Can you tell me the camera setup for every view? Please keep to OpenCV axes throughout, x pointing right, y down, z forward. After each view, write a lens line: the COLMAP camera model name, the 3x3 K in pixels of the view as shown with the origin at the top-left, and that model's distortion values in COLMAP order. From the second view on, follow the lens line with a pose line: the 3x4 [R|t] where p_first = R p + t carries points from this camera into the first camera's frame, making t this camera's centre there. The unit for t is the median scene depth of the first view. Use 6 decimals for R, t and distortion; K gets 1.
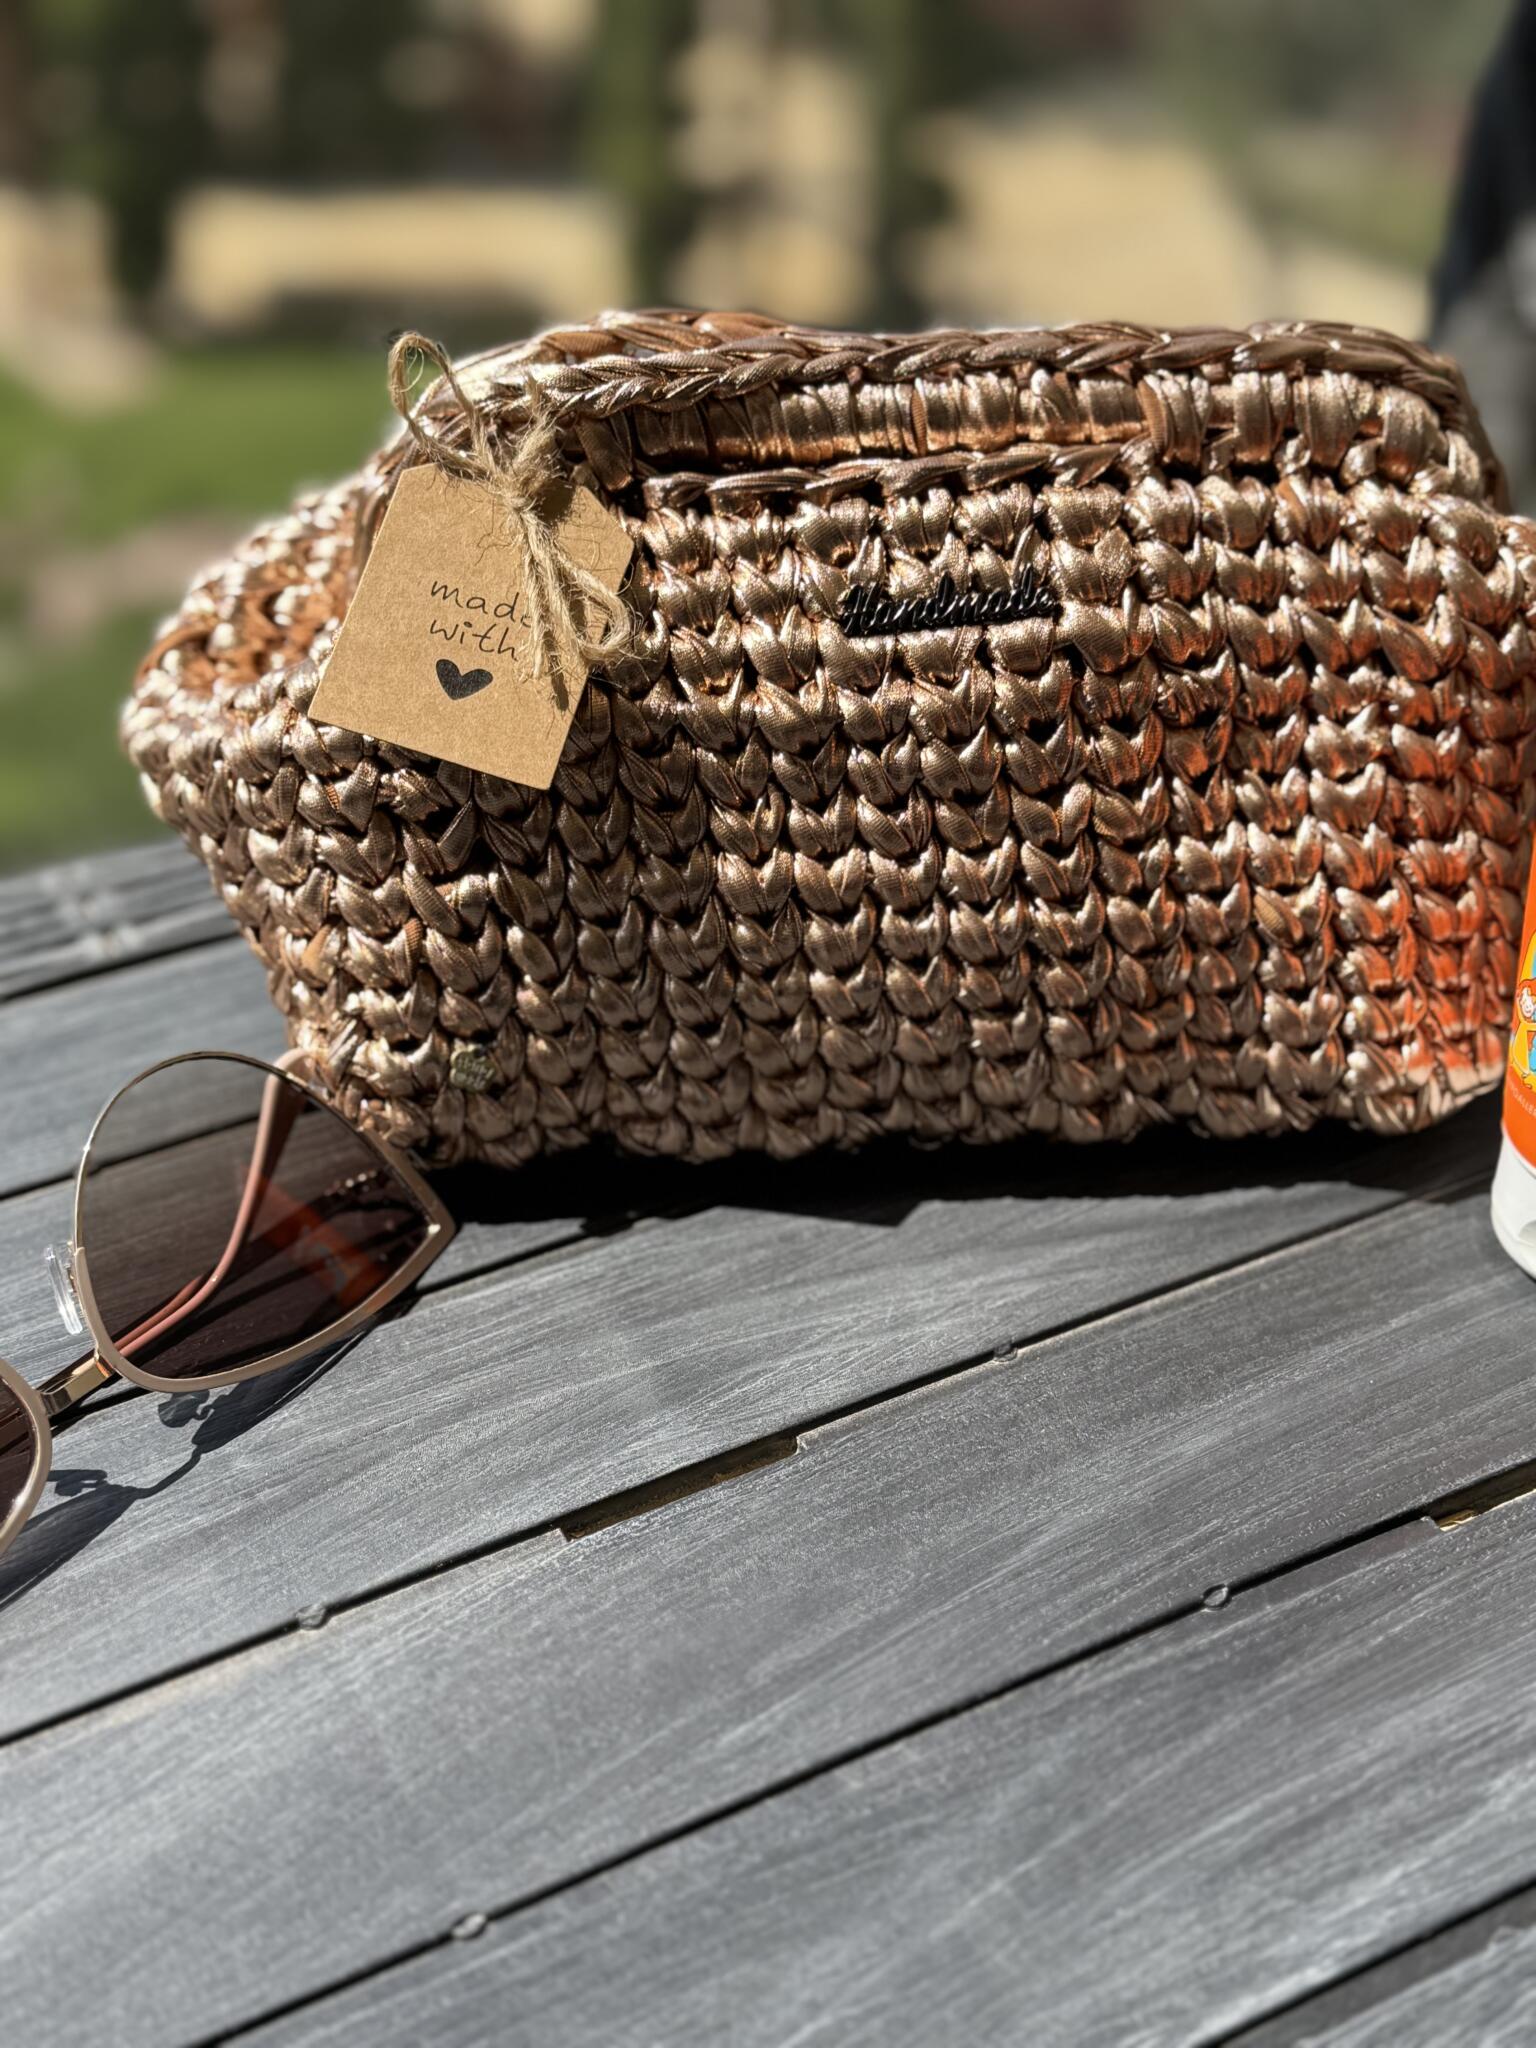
lens RADIAL K [[2738.1, 0, 768.0], [0, 2738.1, 1024.0], [0, 0, 1]] dist [0.141757, -0.052426]
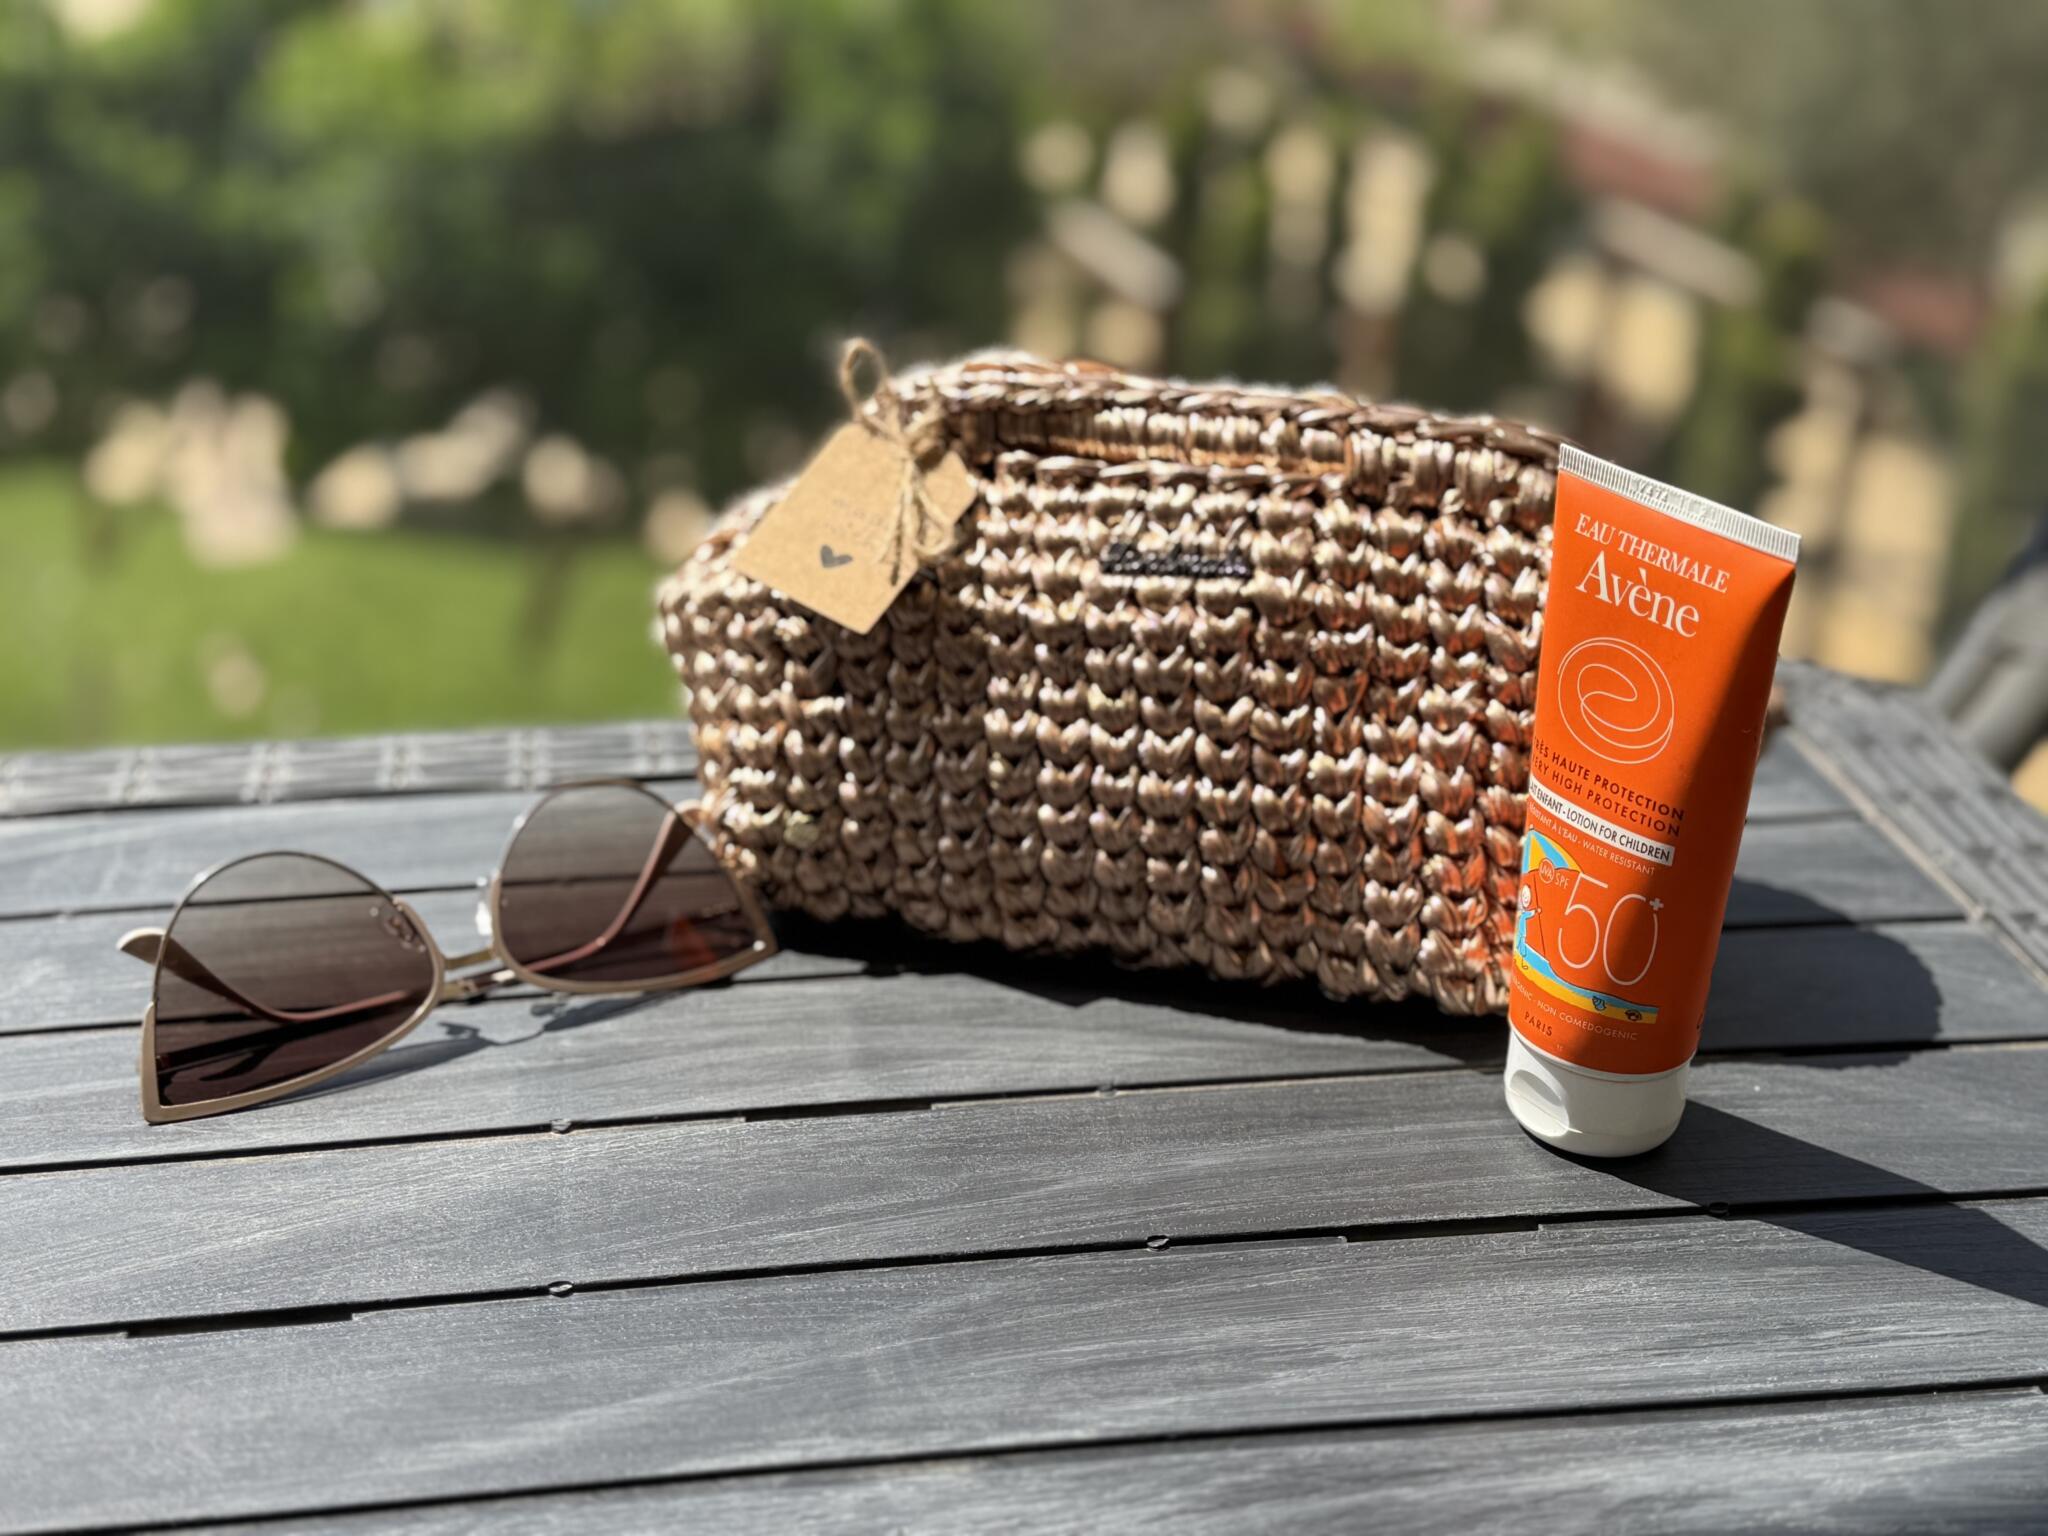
lens RADIAL K [[2738.1, 0, 1024.0], [0, 2738.1, 768.0], [0, 0, 1]] dist [0.141757, -0.052426]
pose [[0.942600, 0.154093, -0.296243, 0.419929], [-0.213465, 0.960279, -0.179716, 0.216276], [0.256783, 0.232637, 0.938053, -0.315323]]
